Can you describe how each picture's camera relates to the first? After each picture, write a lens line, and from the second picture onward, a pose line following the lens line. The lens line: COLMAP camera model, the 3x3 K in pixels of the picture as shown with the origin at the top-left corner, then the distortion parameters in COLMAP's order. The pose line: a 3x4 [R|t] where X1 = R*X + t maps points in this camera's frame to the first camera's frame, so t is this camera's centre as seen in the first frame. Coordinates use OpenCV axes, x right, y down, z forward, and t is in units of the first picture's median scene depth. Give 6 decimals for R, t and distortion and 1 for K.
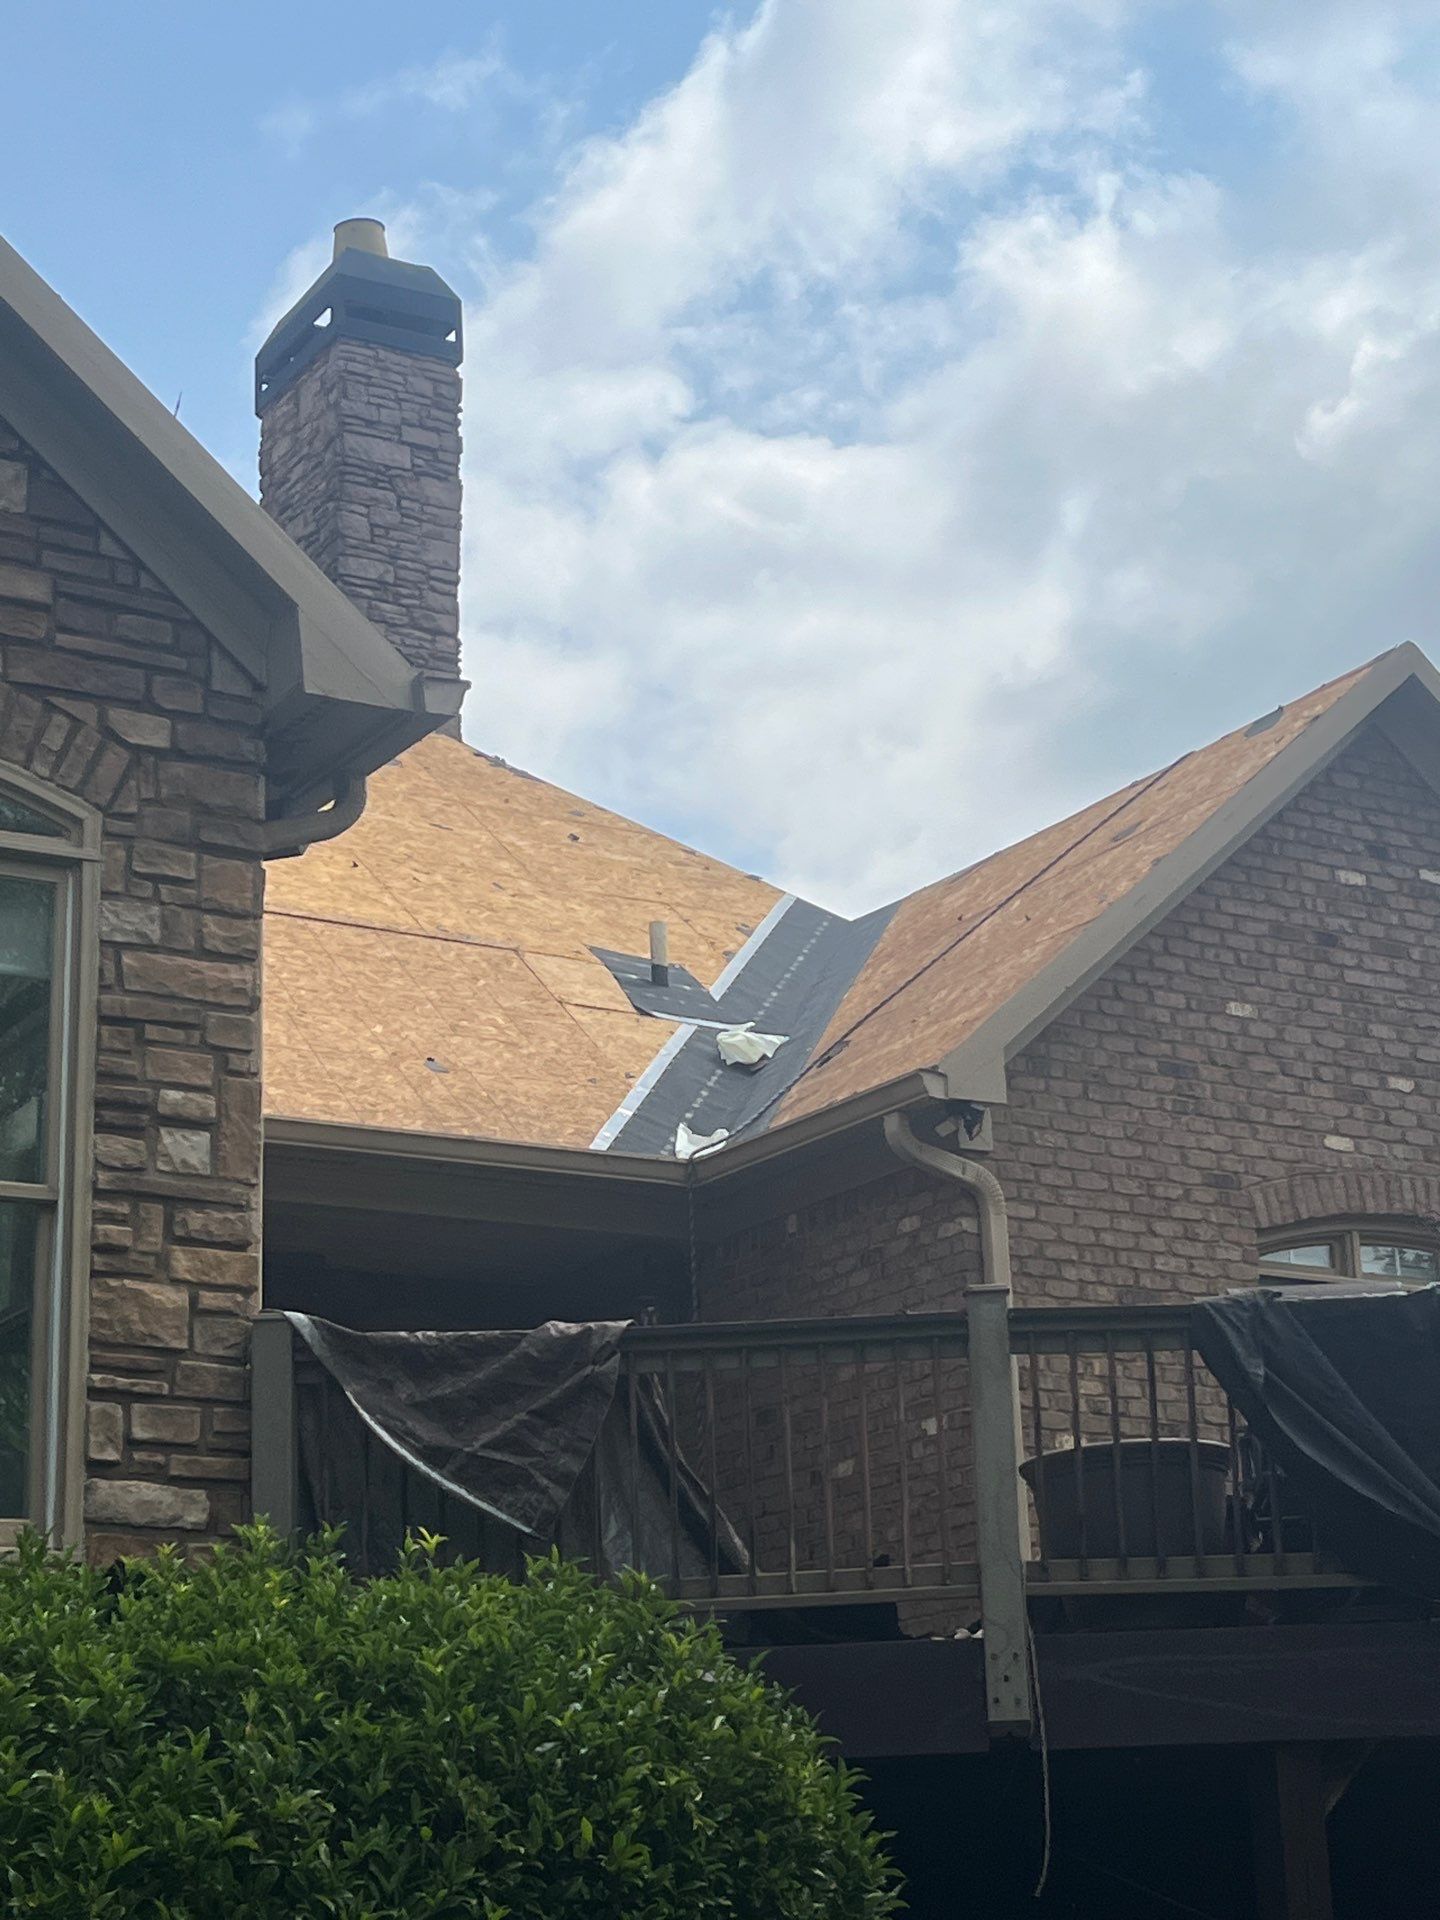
lens RADIAL K [[3660.3, 0, 720.0], [0, 3660.3, 960.0], [0, 0, 1]] dist [0.113545, -0.073730]
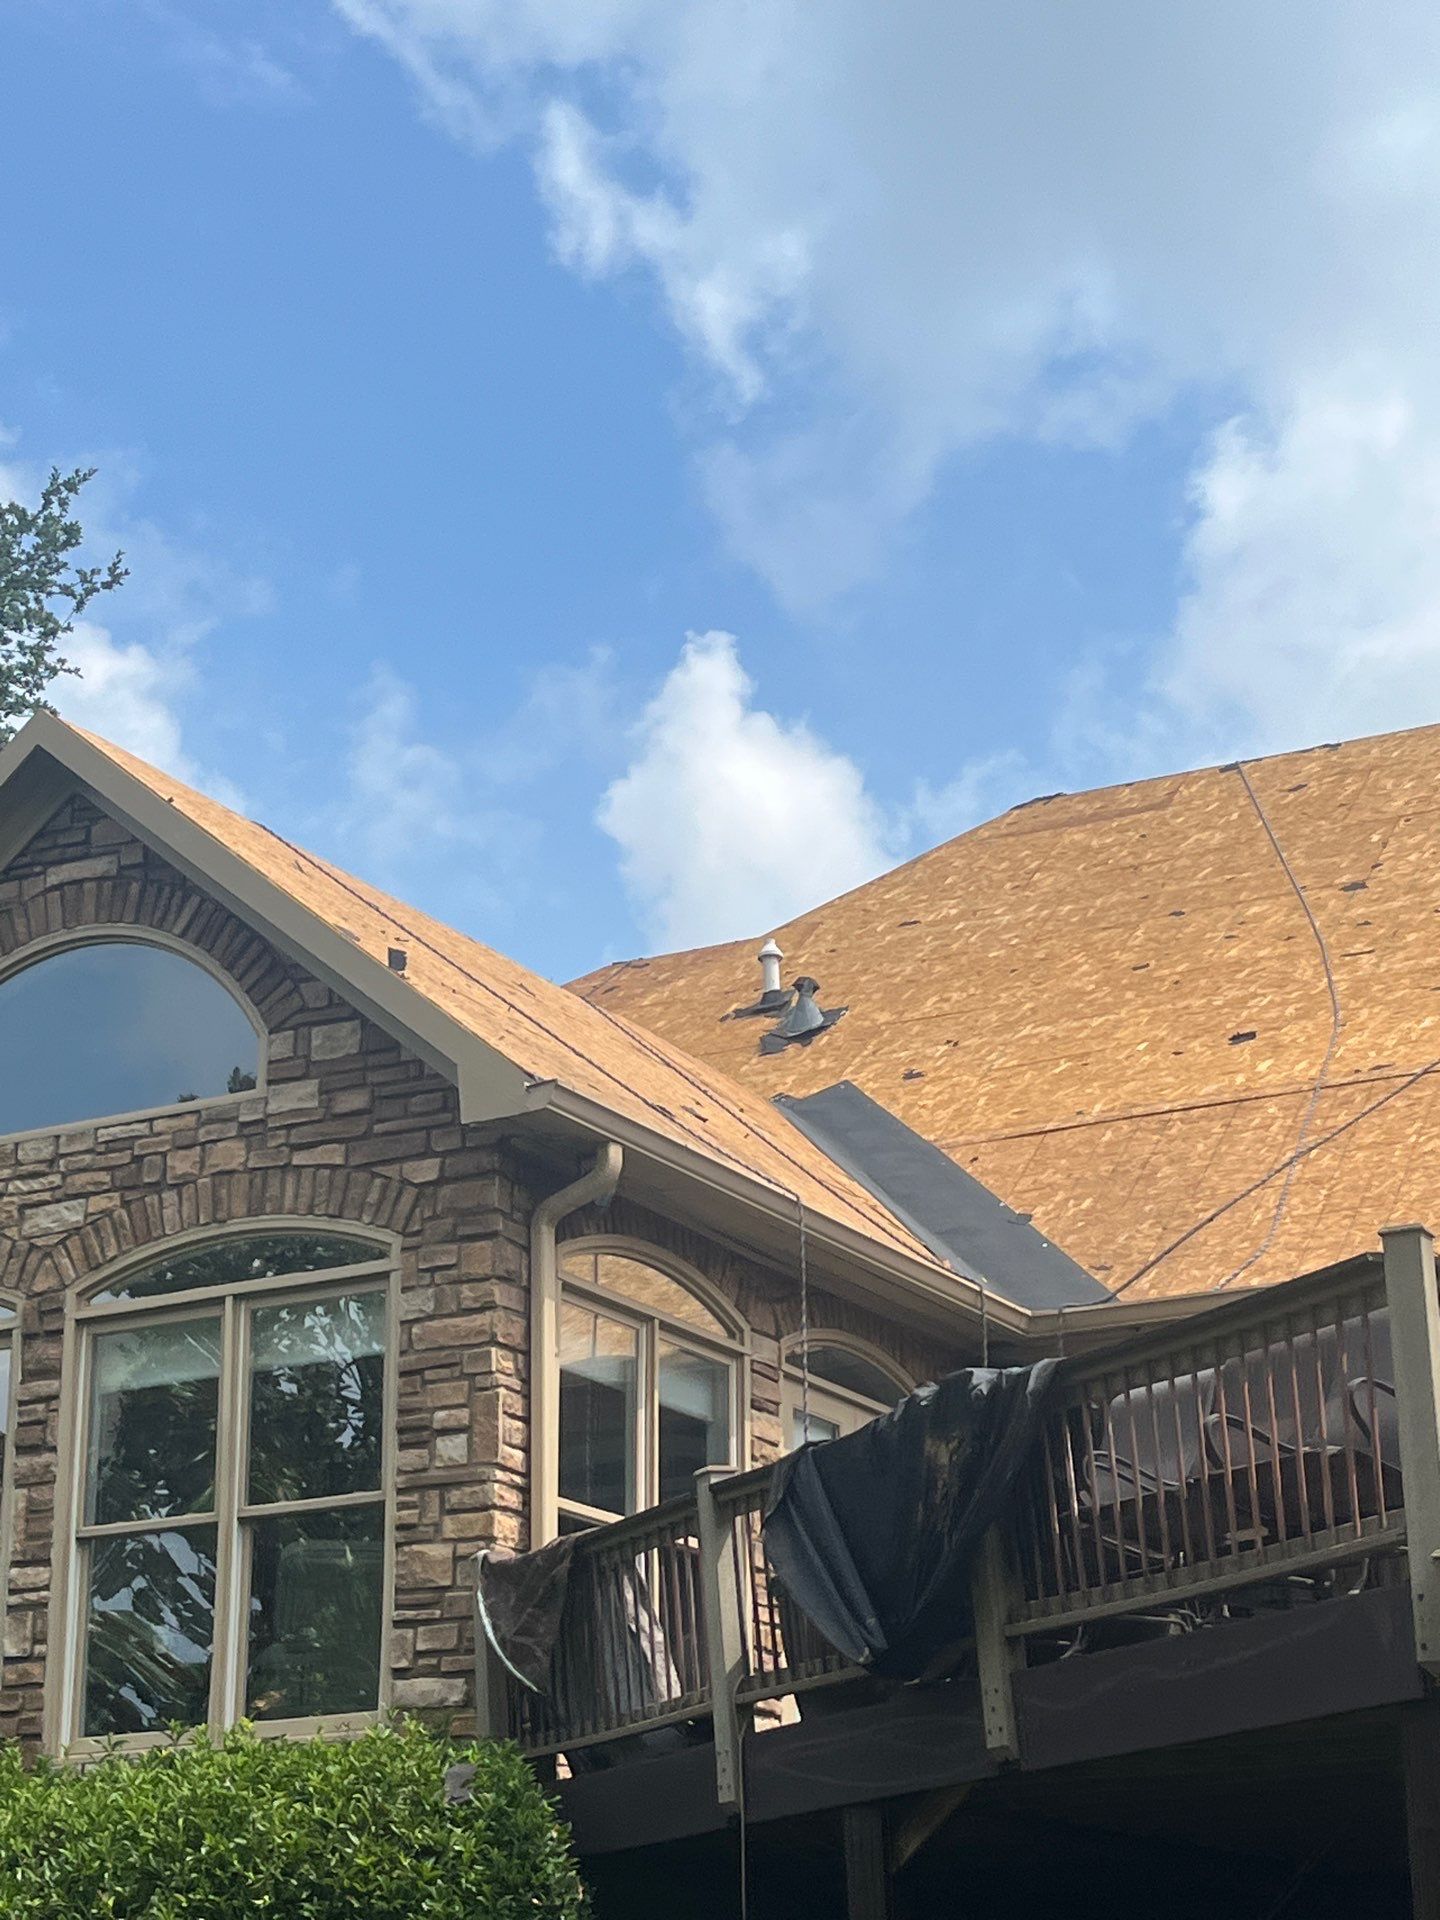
lens RADIAL K [[3660.3, 0, 720.0], [0, 3660.3, 960.0], [0, 0, 1]] dist [0.113545, -0.073730]
pose [[0.465698, -0.249218, -0.849127, 1.232970], [0.244641, 0.958388, -0.147115, 0.108054], [0.850457, -0.139220, 0.507288, 0.365034]]
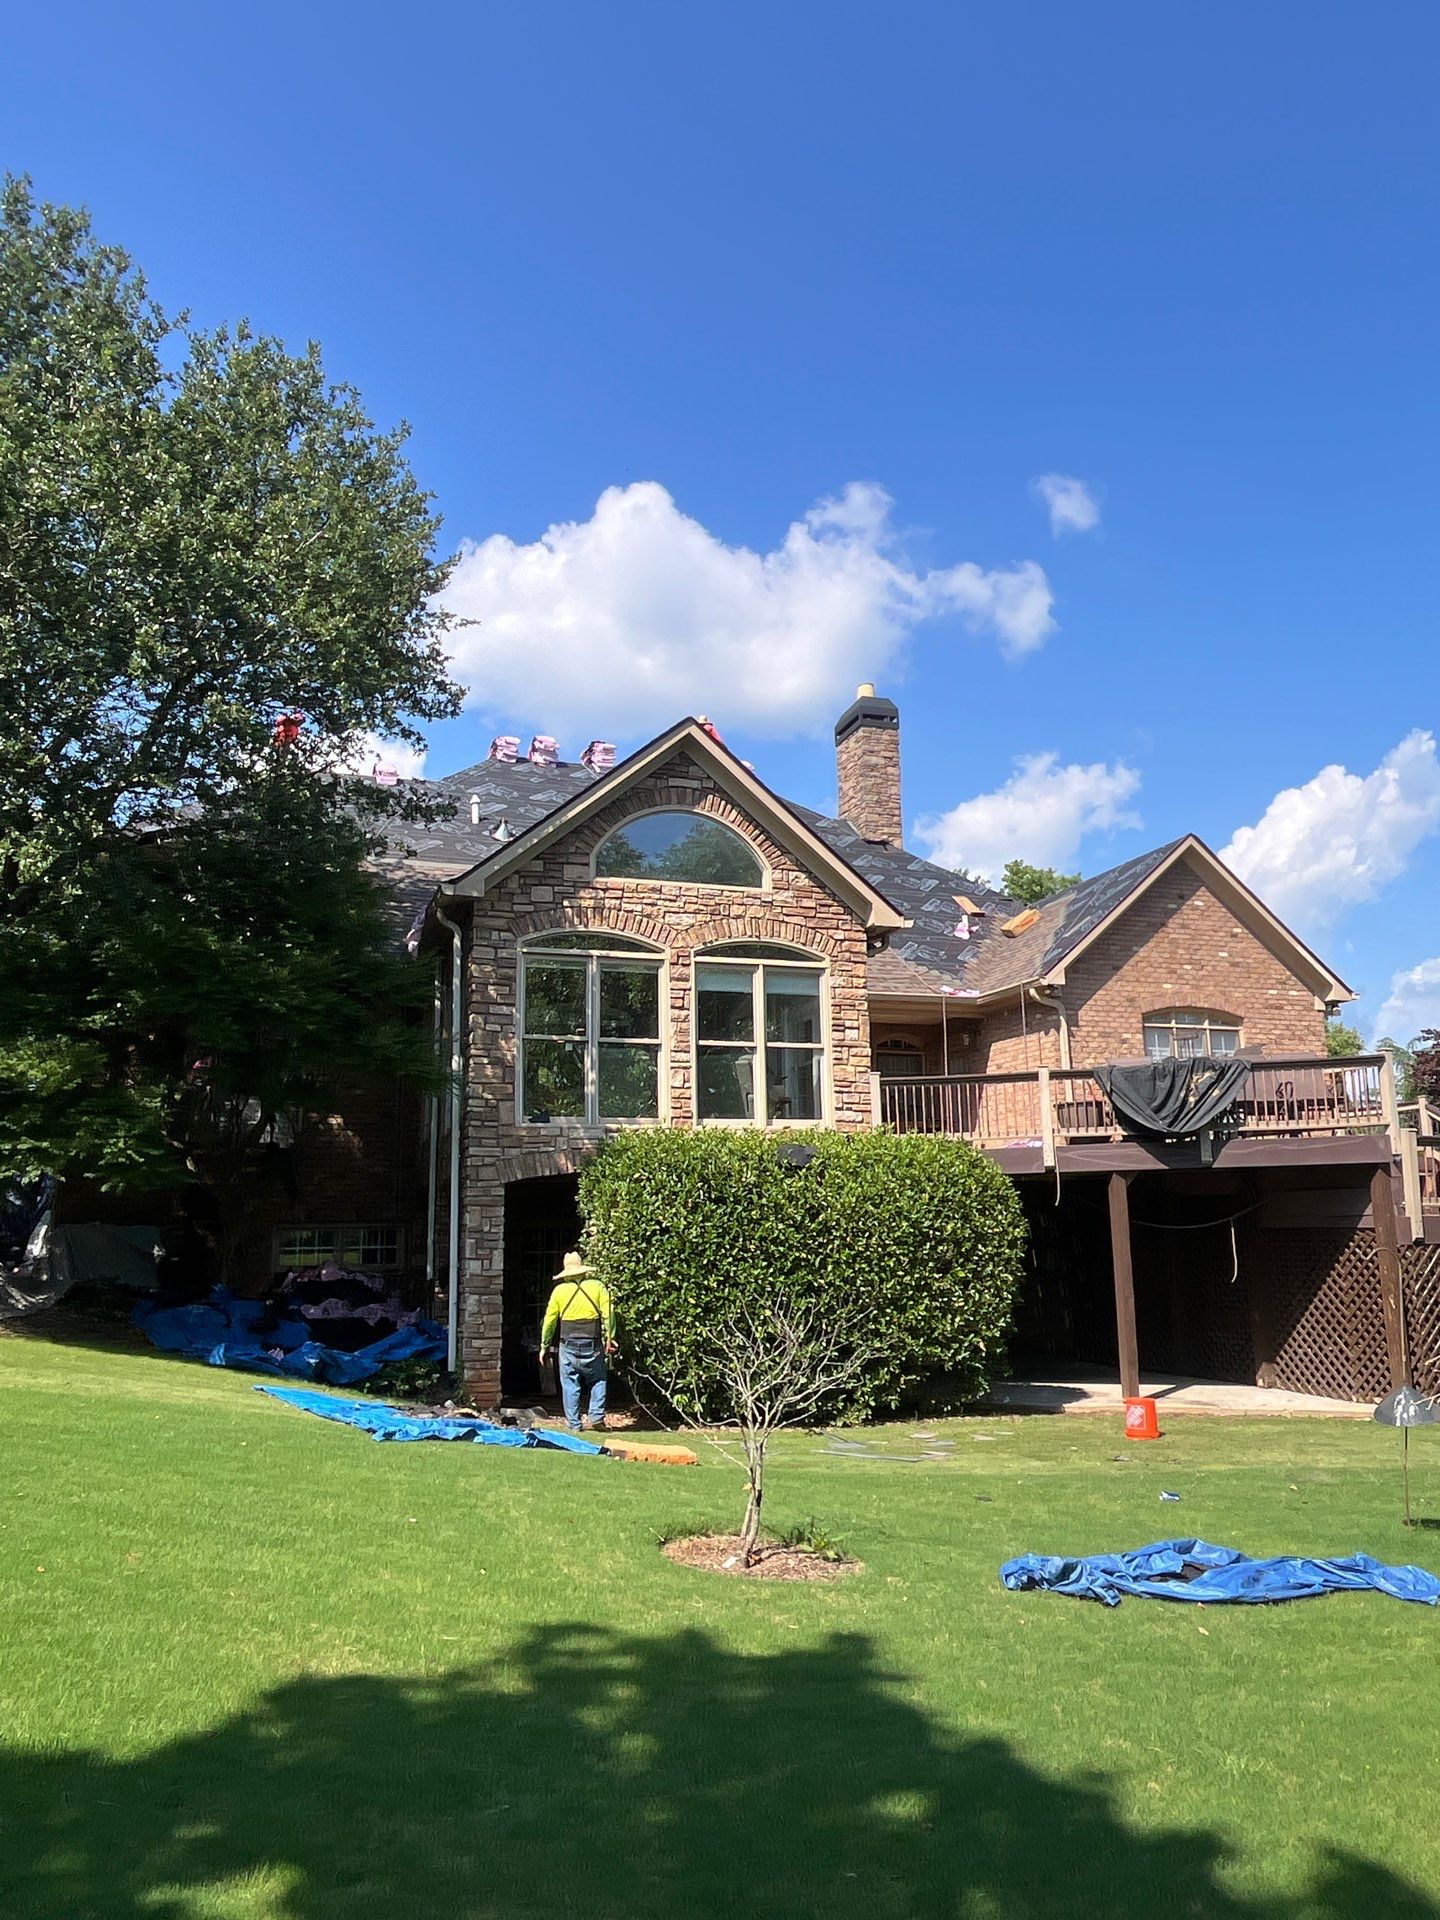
lens RADIAL K [[1424.2, 0, 720.0], [0, 1424.2, 960.0], [0, 0, 1]] dist [0.044557, 0.001376]
pose [[0.980905, -0.029825, -0.192186, 0.026075], [0.047525, 0.994972, 0.088158, -0.191259], [0.188590, -0.095608, 0.977391, -0.660973]]
